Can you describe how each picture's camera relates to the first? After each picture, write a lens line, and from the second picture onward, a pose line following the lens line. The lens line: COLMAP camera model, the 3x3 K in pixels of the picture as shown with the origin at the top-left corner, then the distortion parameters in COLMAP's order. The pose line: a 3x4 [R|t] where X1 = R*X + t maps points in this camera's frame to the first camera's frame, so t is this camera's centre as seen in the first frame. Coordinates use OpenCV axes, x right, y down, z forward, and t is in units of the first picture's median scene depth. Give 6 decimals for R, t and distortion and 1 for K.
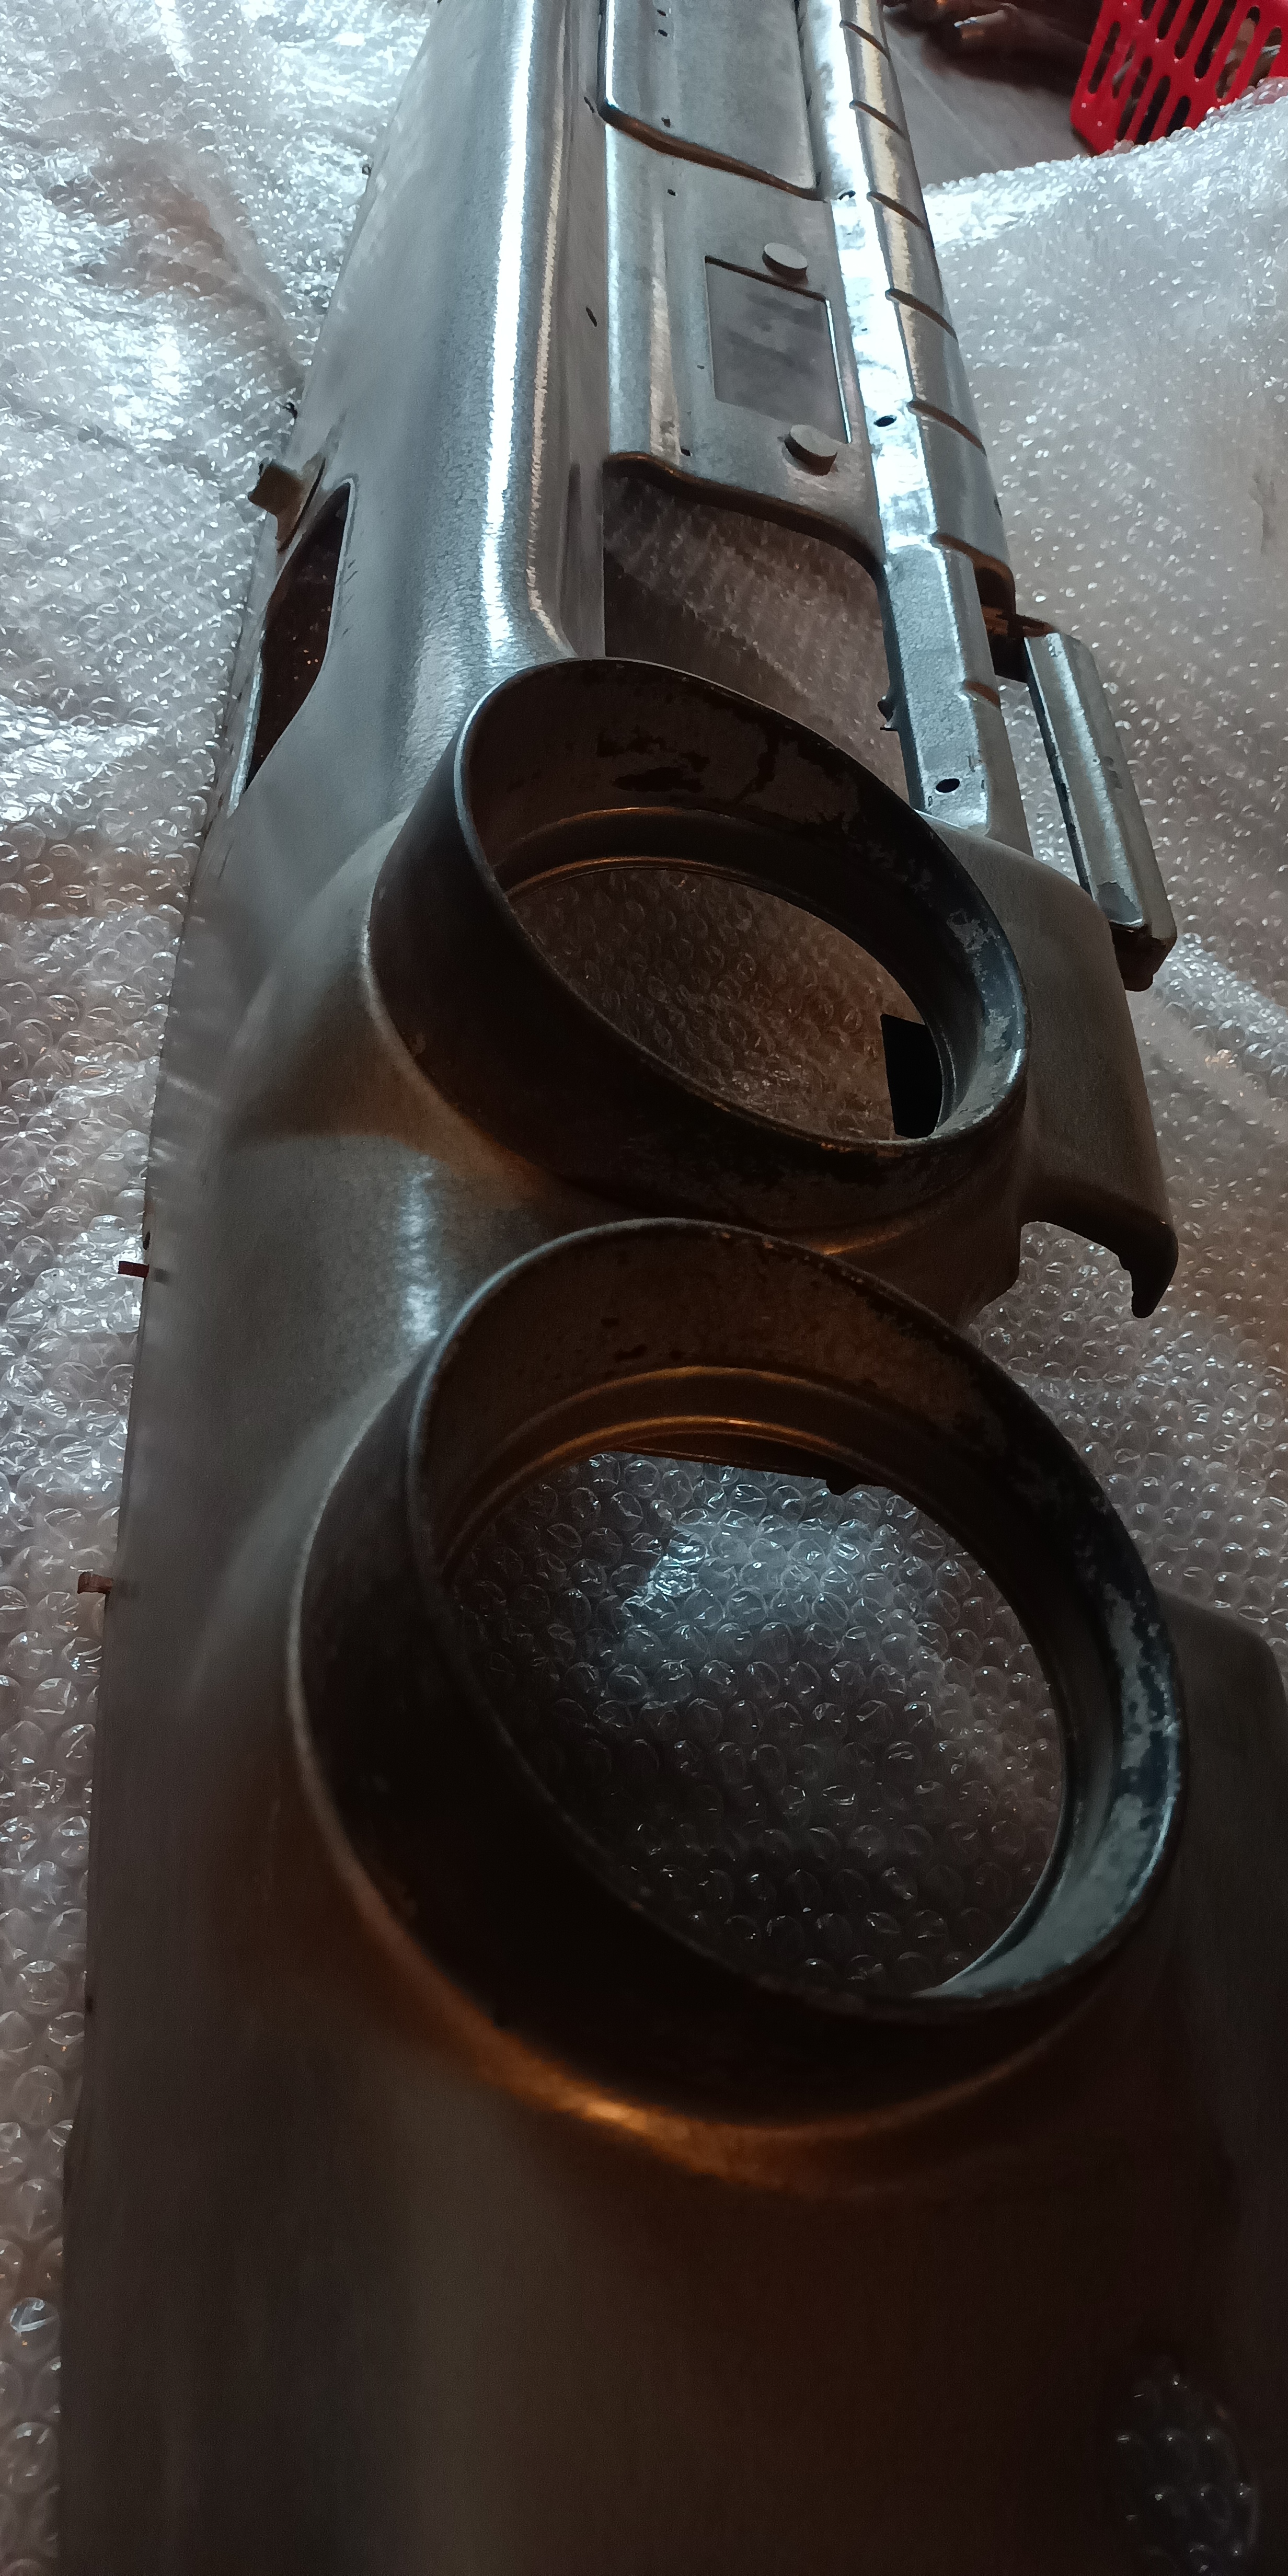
lens RADIAL K [[1961.3, 0, 644.0], [0, 1961.3, 1288.0], [0, 0, 1]] dist [0.082913, -0.161689]
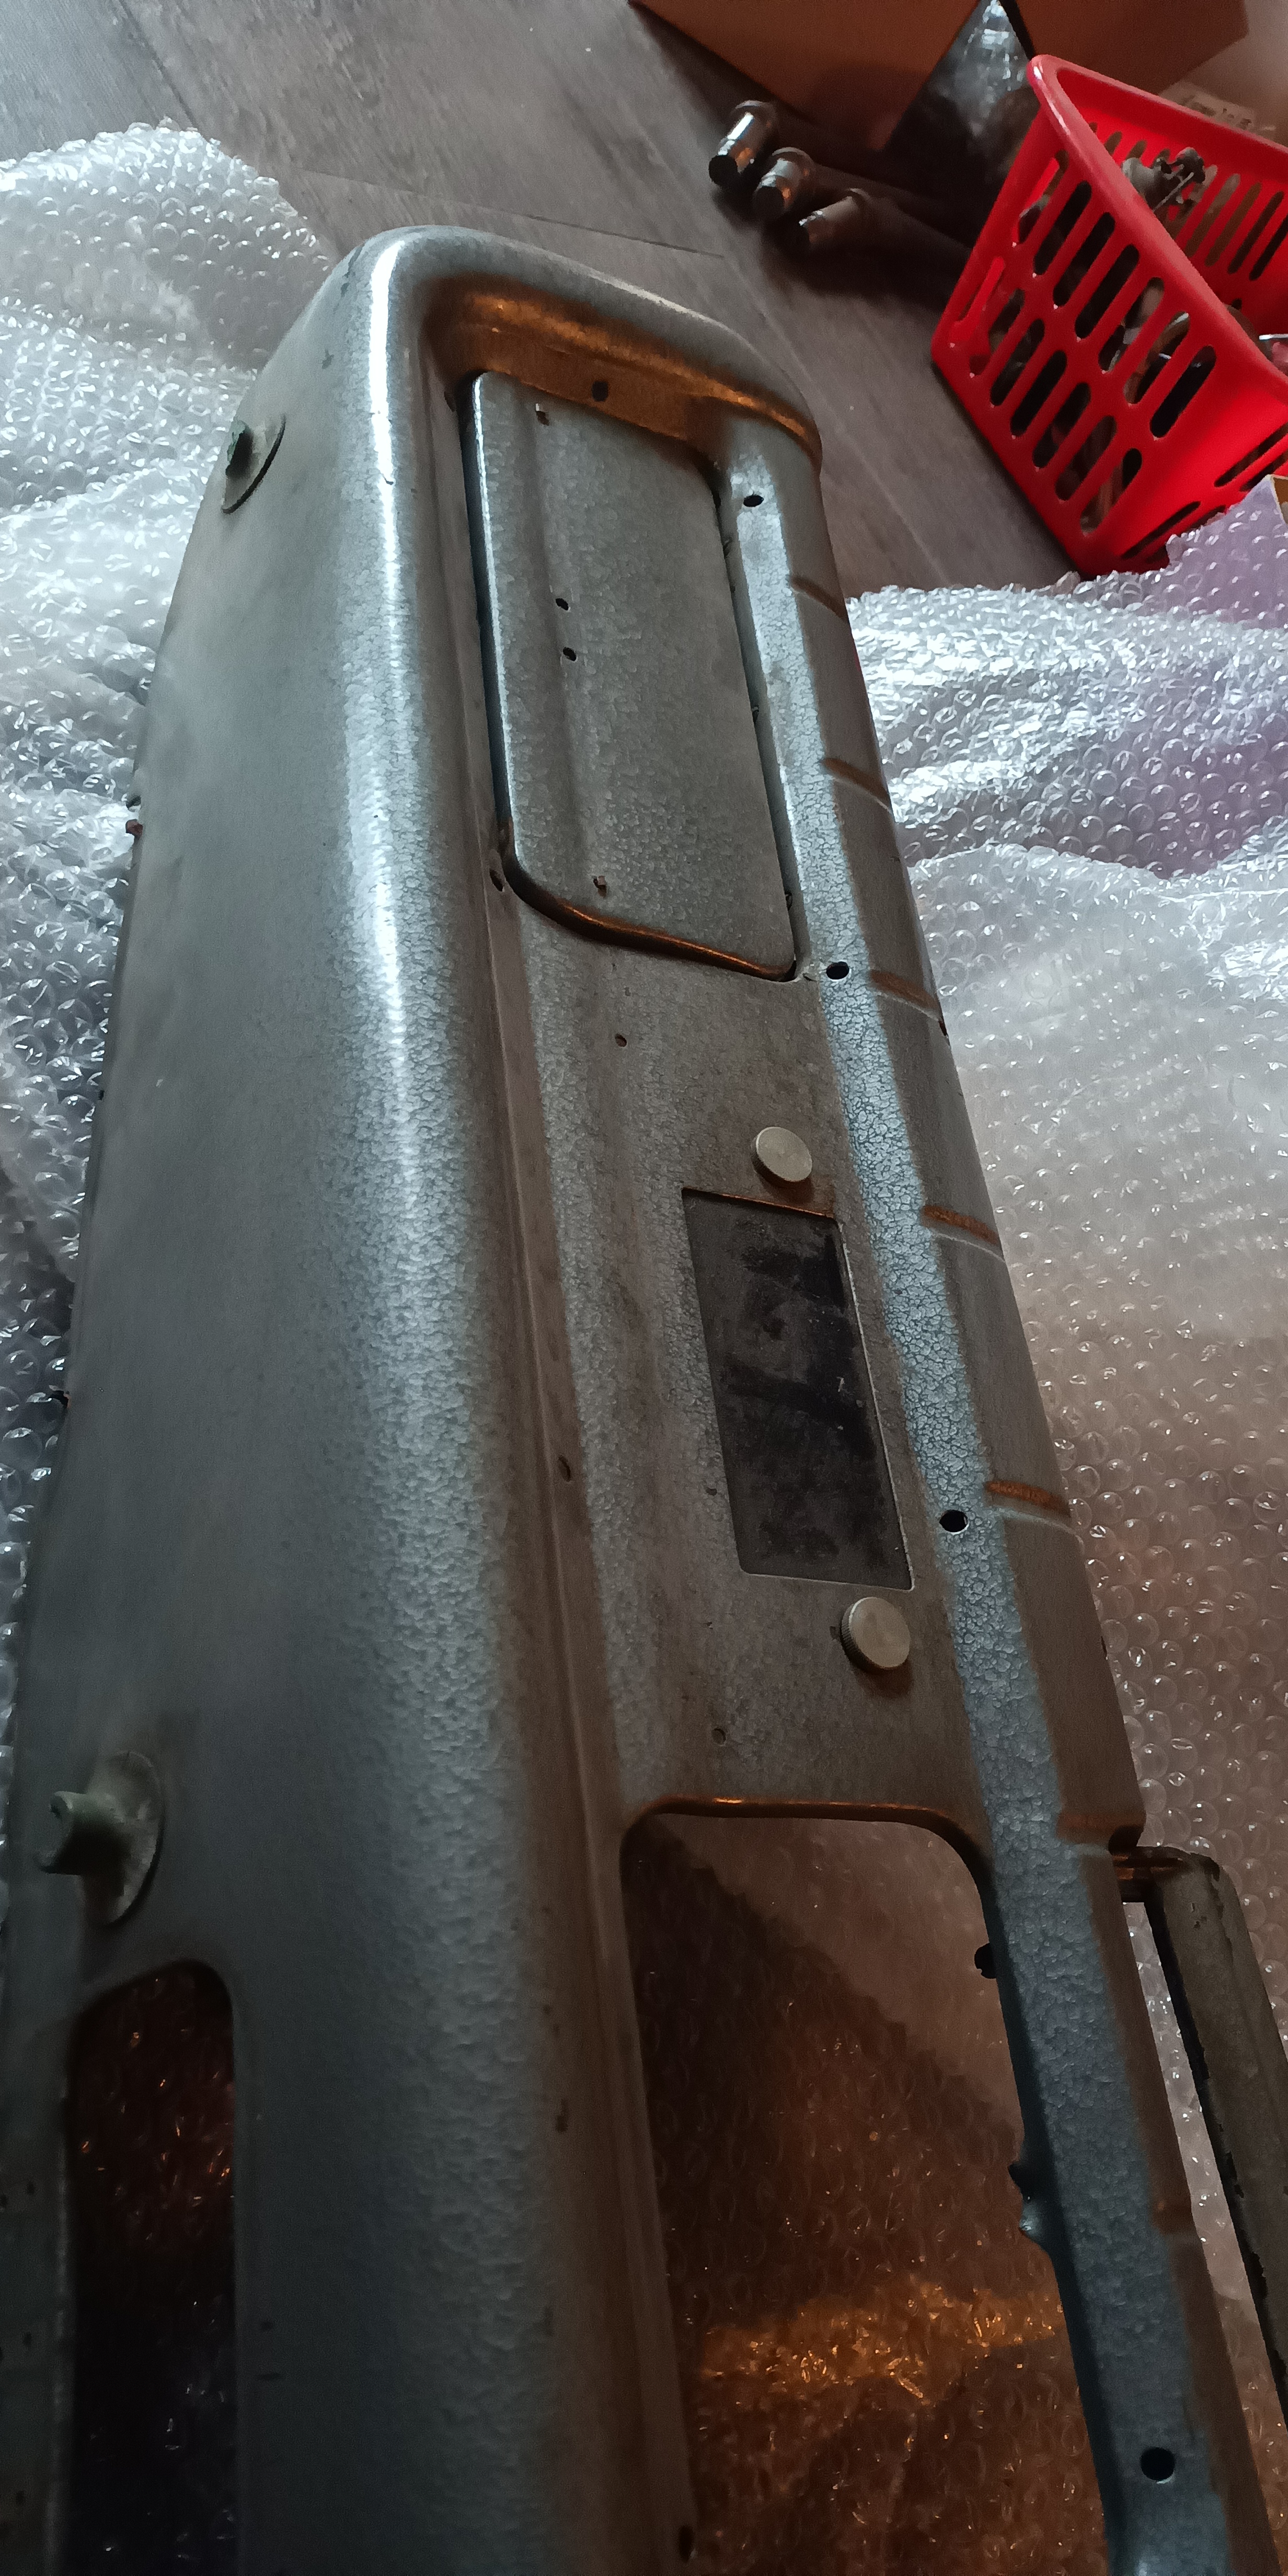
lens RADIAL K [[1961.3, 0, 644.0], [0, 1961.3, 1288.0], [0, 0, 1]] dist [0.082913, -0.161689]
pose [[0.984351, -0.006077, 0.176112, -0.103620], [-0.012194, 0.994660, 0.102479, -0.547244], [-0.175795, -0.103023, 0.979021, 0.310183]]
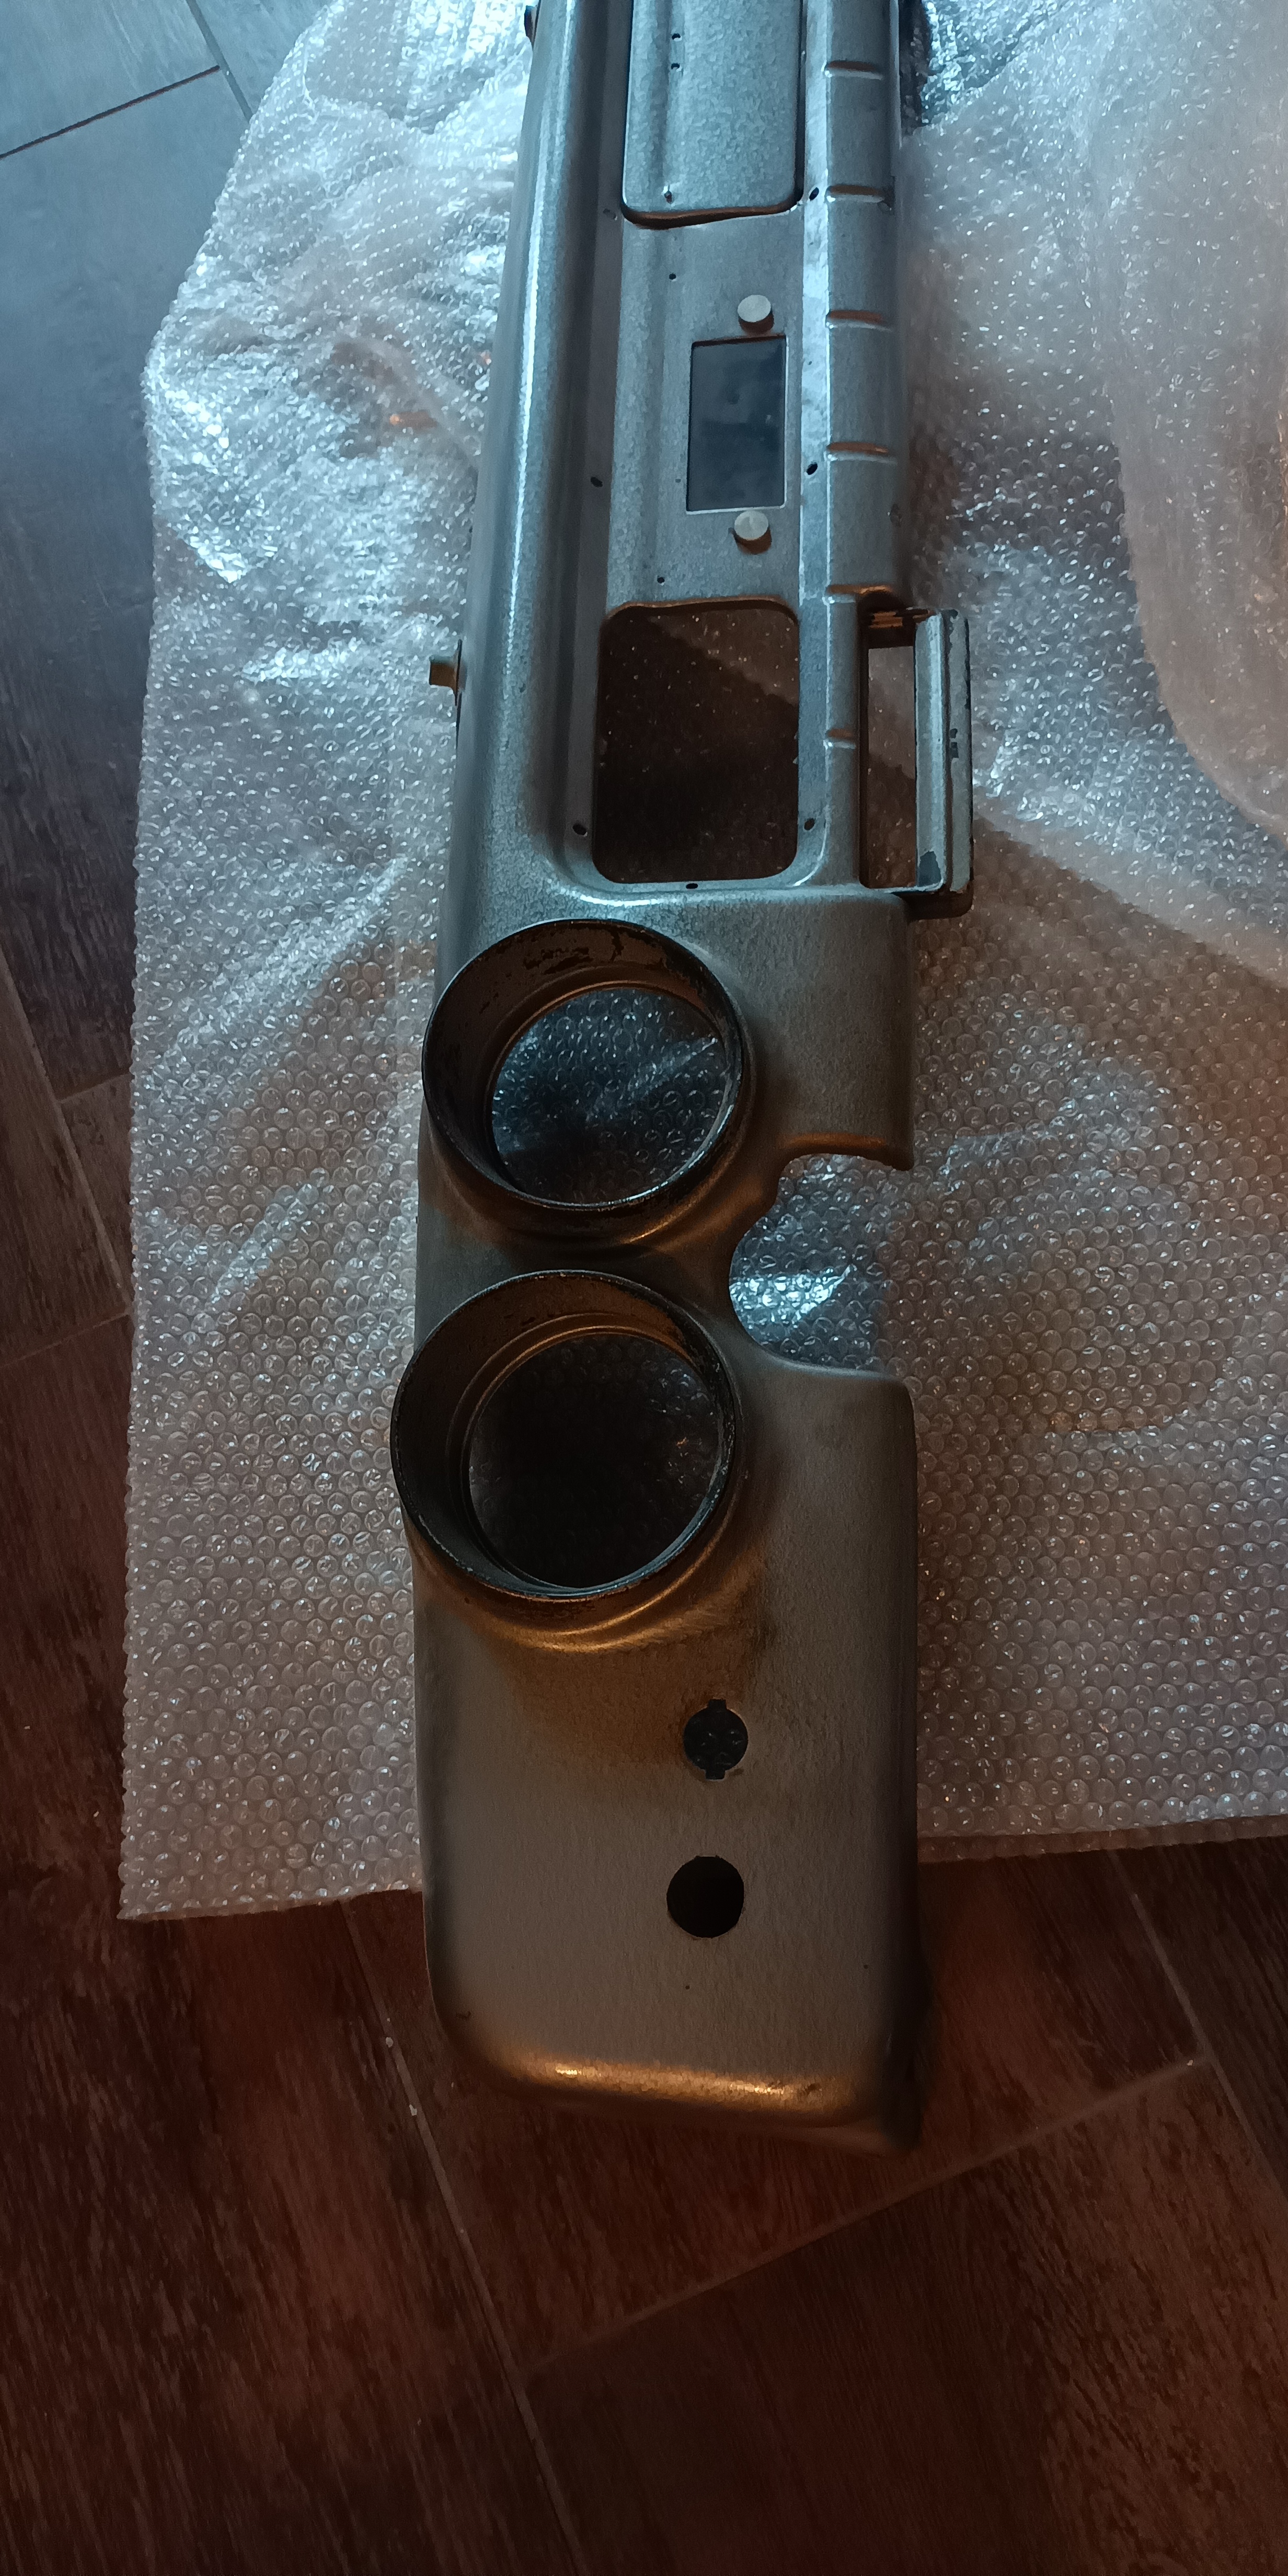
lens RADIAL K [[1961.3, 0, 644.0], [0, 1961.3, 1288.0], [0, 0, 1]] dist [0.082913, -0.161689]
pose [[0.892110, -0.110139, -0.438189, 0.530187], [0.243661, 0.933995, 0.261310, -0.266745], [0.380485, -0.339887, 0.860063, -0.437211]]
